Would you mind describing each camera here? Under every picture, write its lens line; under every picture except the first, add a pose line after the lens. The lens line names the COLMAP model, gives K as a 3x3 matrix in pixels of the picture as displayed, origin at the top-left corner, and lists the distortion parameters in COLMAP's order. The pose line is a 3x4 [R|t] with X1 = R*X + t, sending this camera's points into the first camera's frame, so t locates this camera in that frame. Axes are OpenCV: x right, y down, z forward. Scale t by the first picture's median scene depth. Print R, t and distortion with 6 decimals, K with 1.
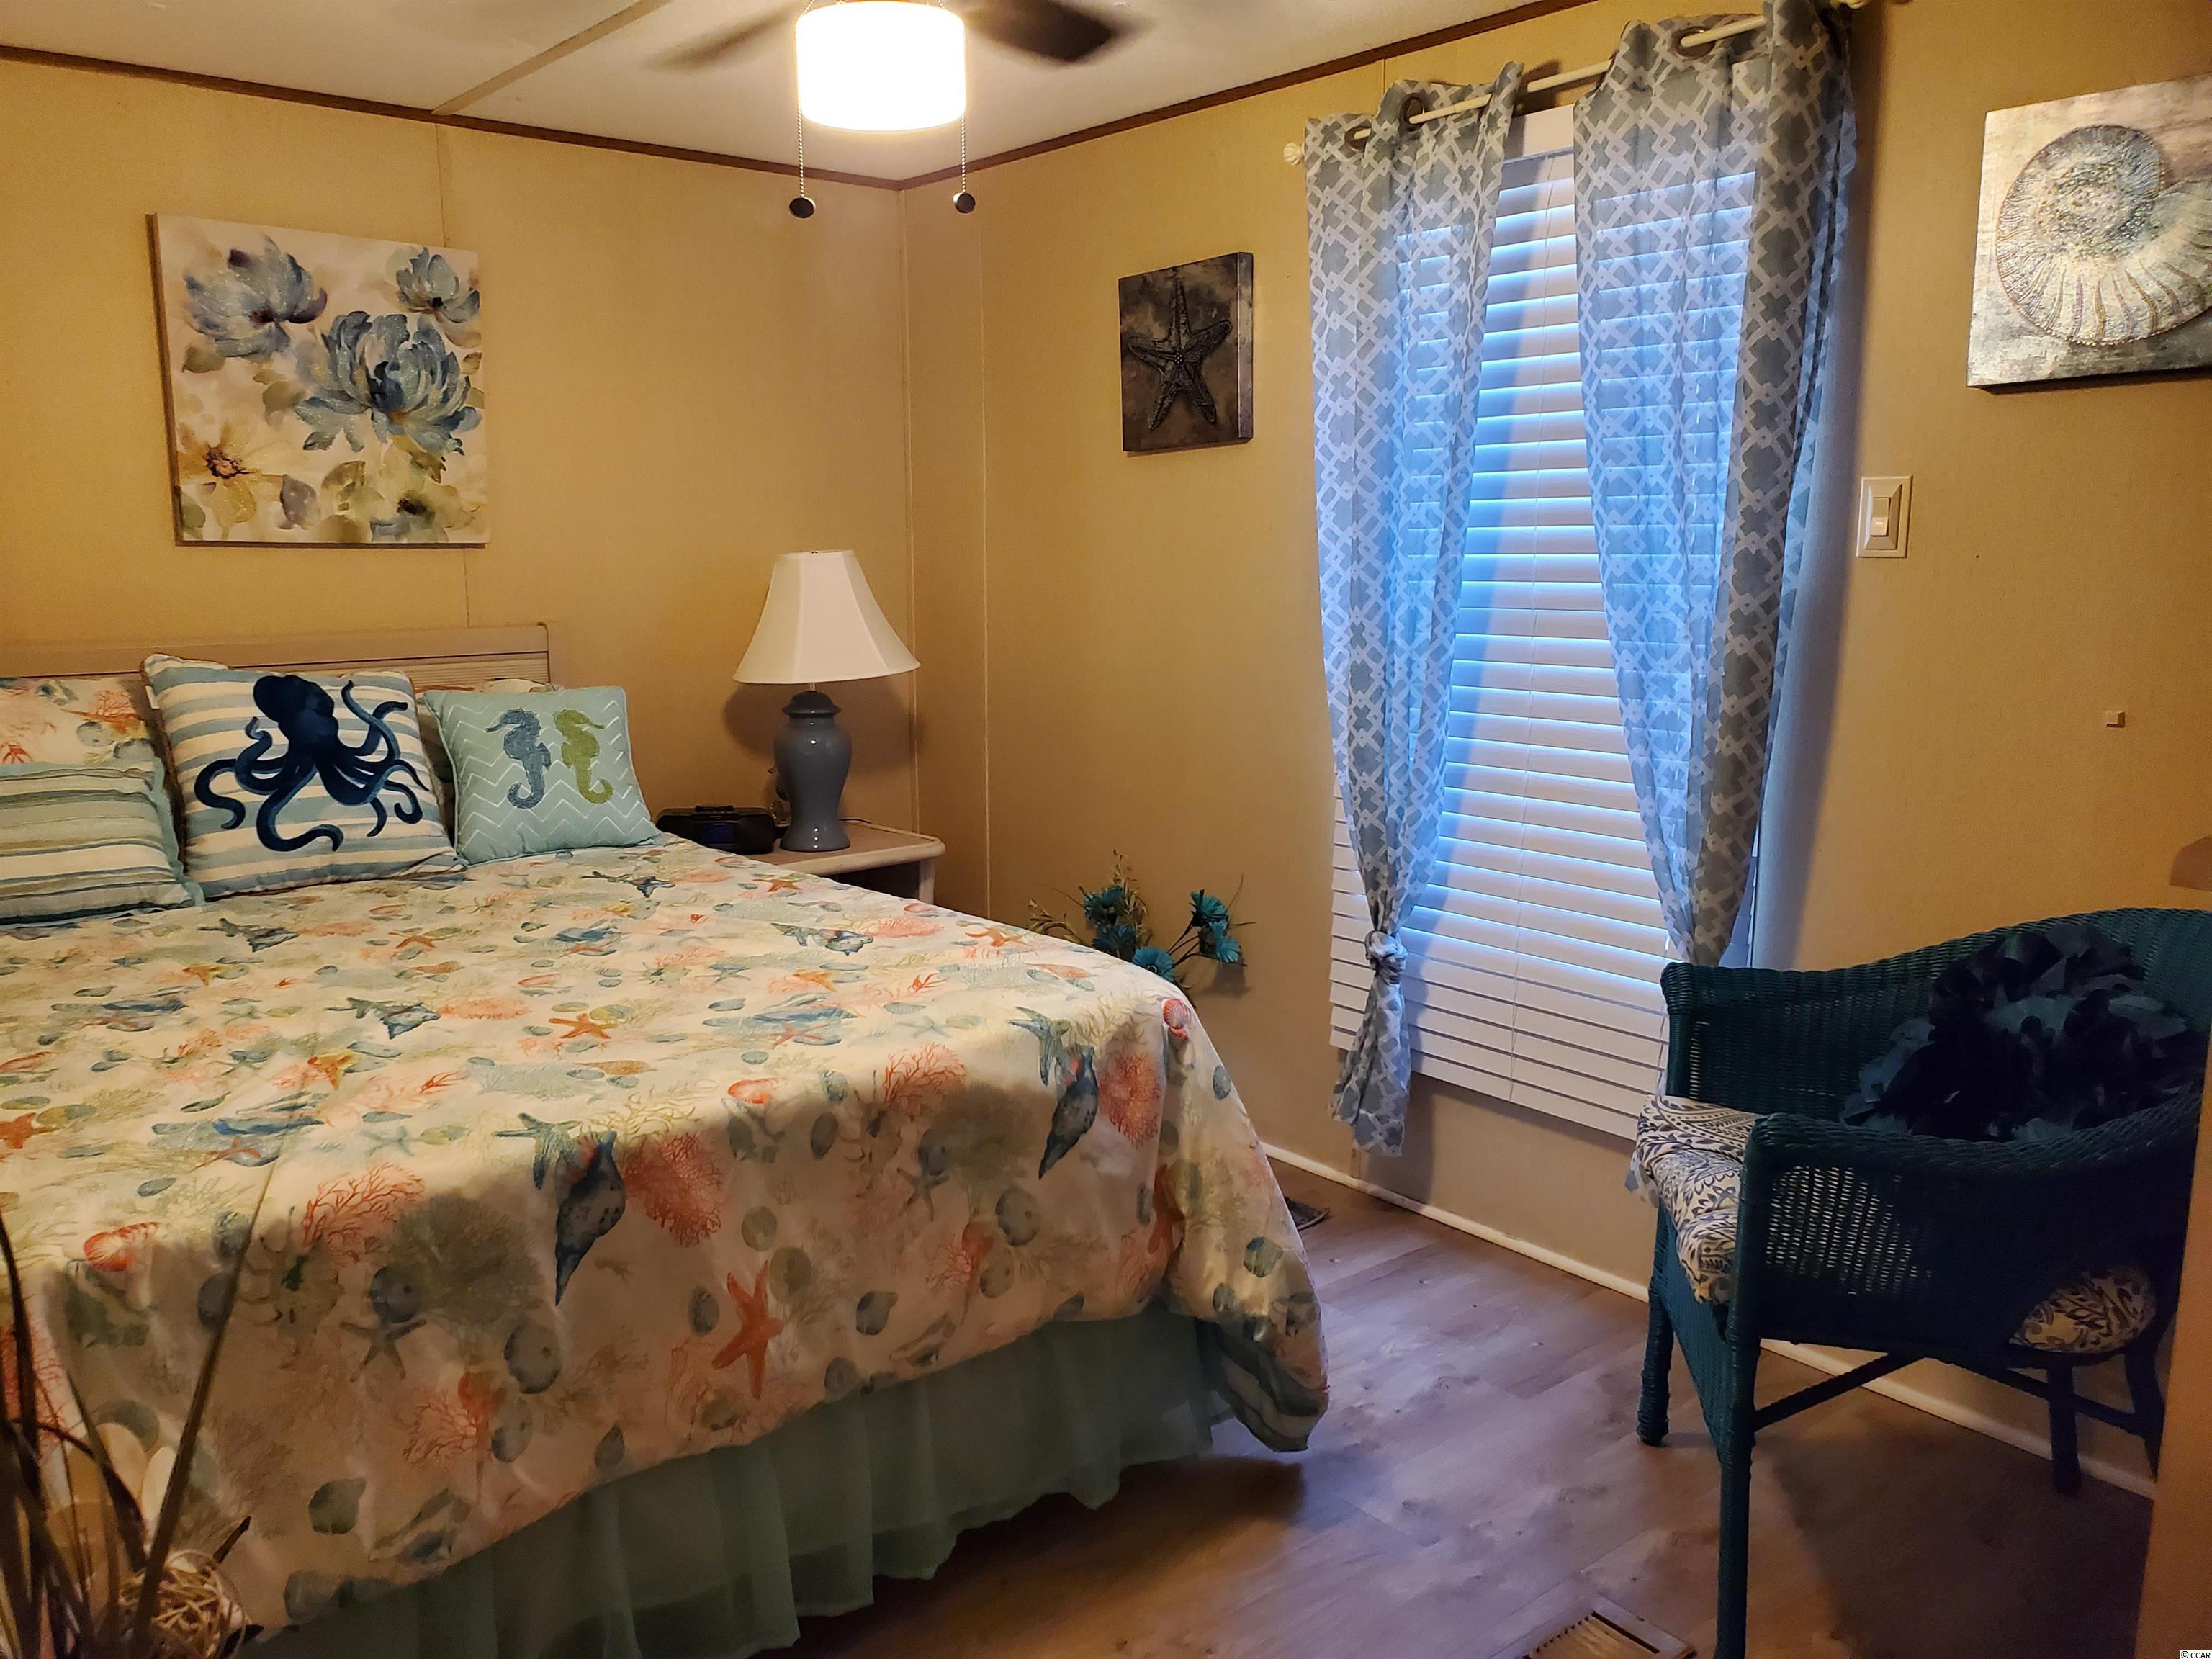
lens RADIAL K [[1757.6, 0, 1106.0], [0, 1757.6, 829.5], [0, 0, 1]] dist [0.102376, 0.000068]
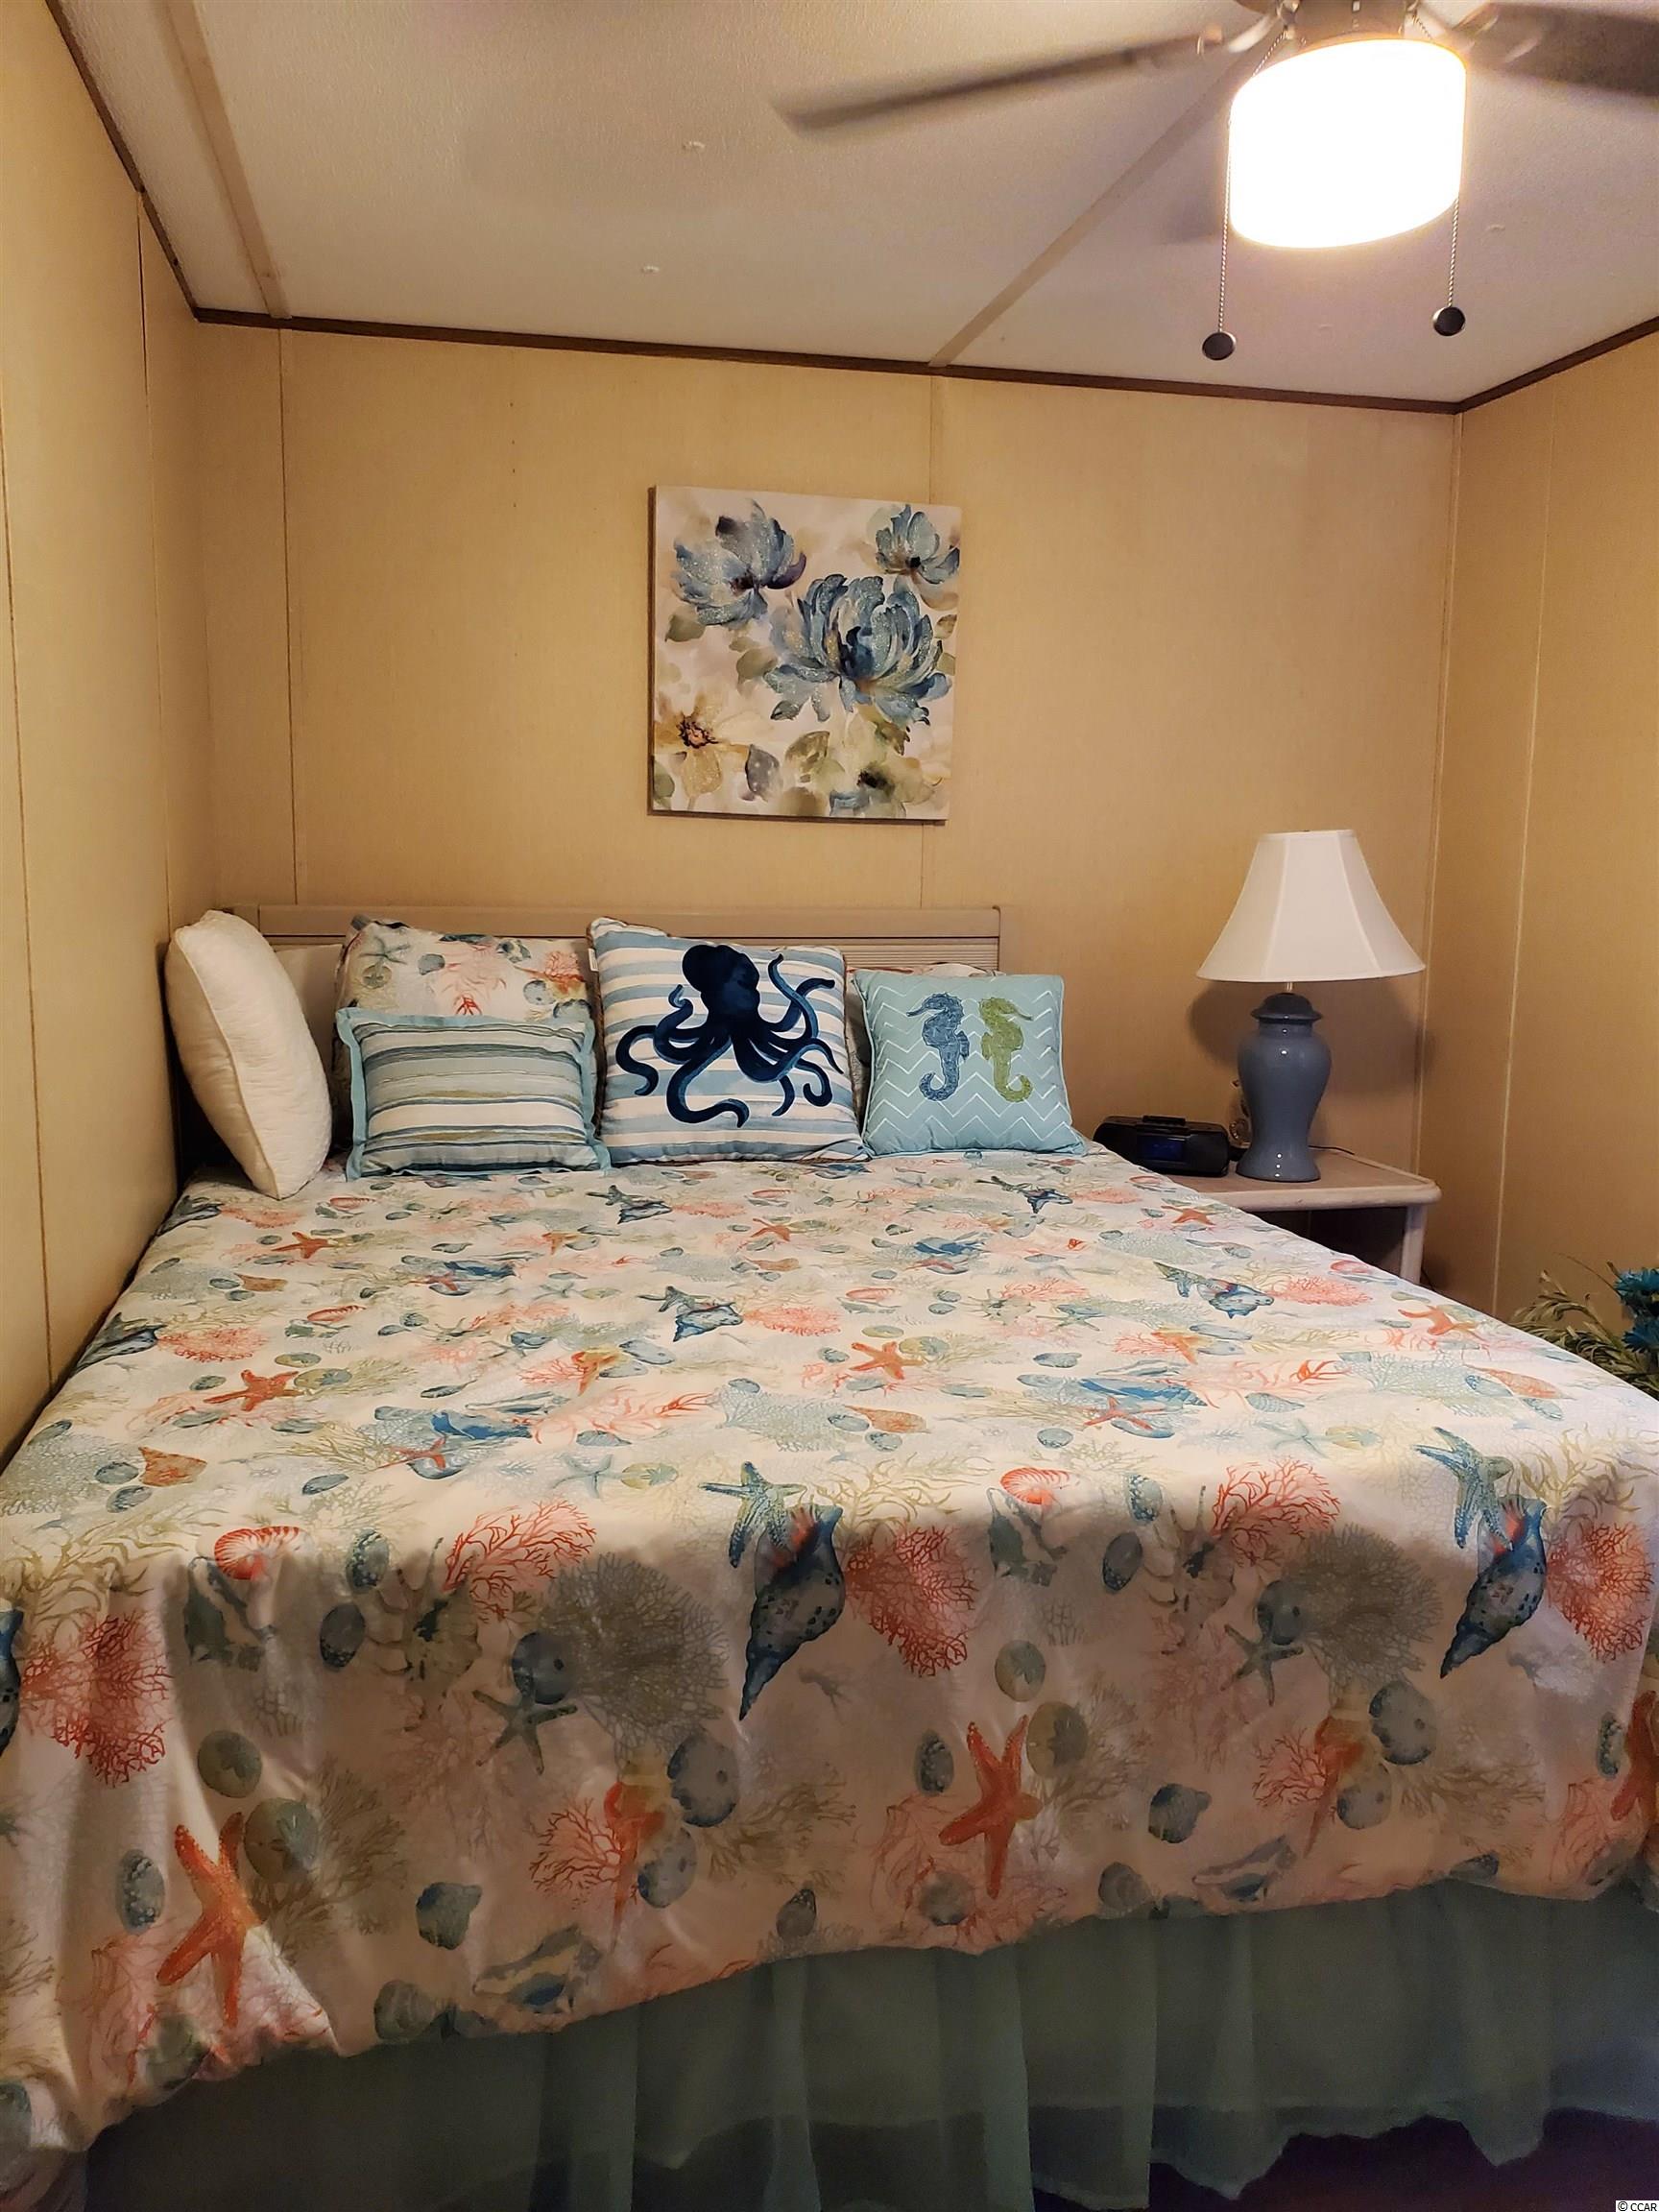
lens RADIAL K [[1772.5, 0, 797.2], [0, 1772.5, 1115.9], [0, 0, 1]] dist [0.071073, -0.098710]
pose [[0.888532, 0.087076, -0.450476, 0.036112], [-0.094718, 0.995488, 0.005602, -0.003791], [0.448931, 0.037691, 0.892771, 0.241628]]
